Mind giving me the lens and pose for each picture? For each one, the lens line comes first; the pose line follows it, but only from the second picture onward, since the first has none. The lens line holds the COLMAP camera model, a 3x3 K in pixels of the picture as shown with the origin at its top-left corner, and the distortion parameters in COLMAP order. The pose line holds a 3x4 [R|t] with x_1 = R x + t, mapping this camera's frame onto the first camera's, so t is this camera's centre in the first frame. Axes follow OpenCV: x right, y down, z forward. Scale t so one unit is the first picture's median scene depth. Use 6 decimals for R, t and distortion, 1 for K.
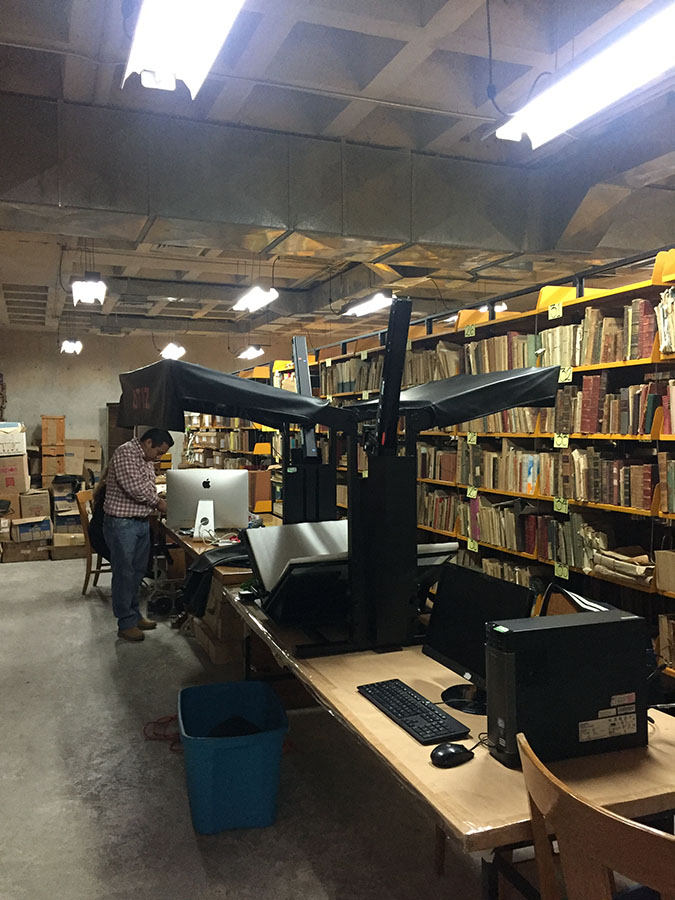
lens RADIAL K [[765.4, 0, 337.5], [0, 765.4, 450.0], [0, 0, 1]] dist [0.066434, -0.121355]
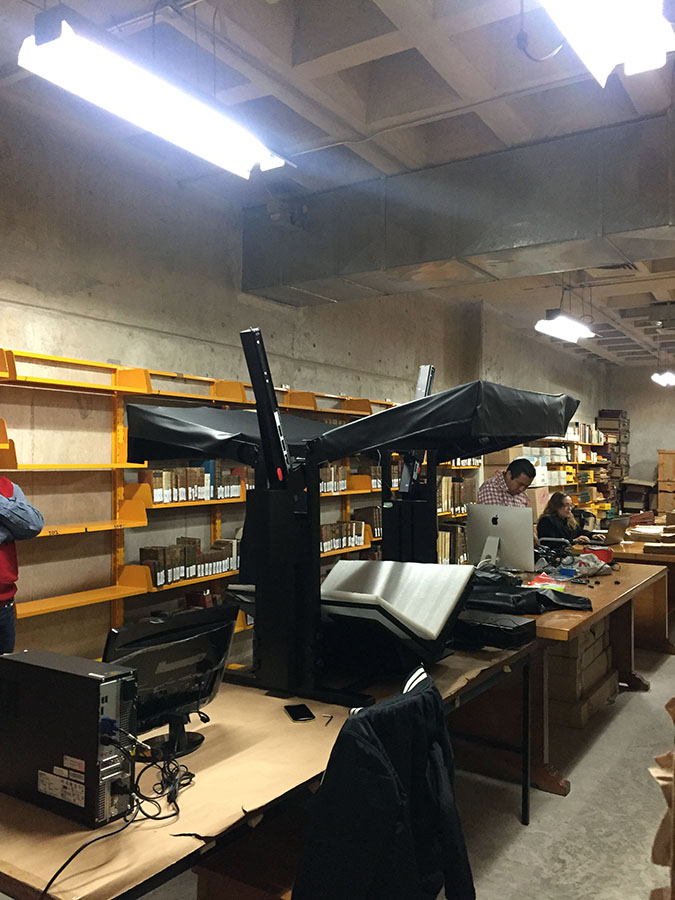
lens RADIAL K [[765.4, 0, 337.5], [0, 765.4, 450.0], [0, 0, 1]] dist [0.066434, -0.121355]
pose [[0.607656, -0.007915, -0.794161, 0.712054], [-0.028258, 0.999102, -0.031580, -0.011804], [0.793698, 0.041631, 0.606886, 0.383266]]
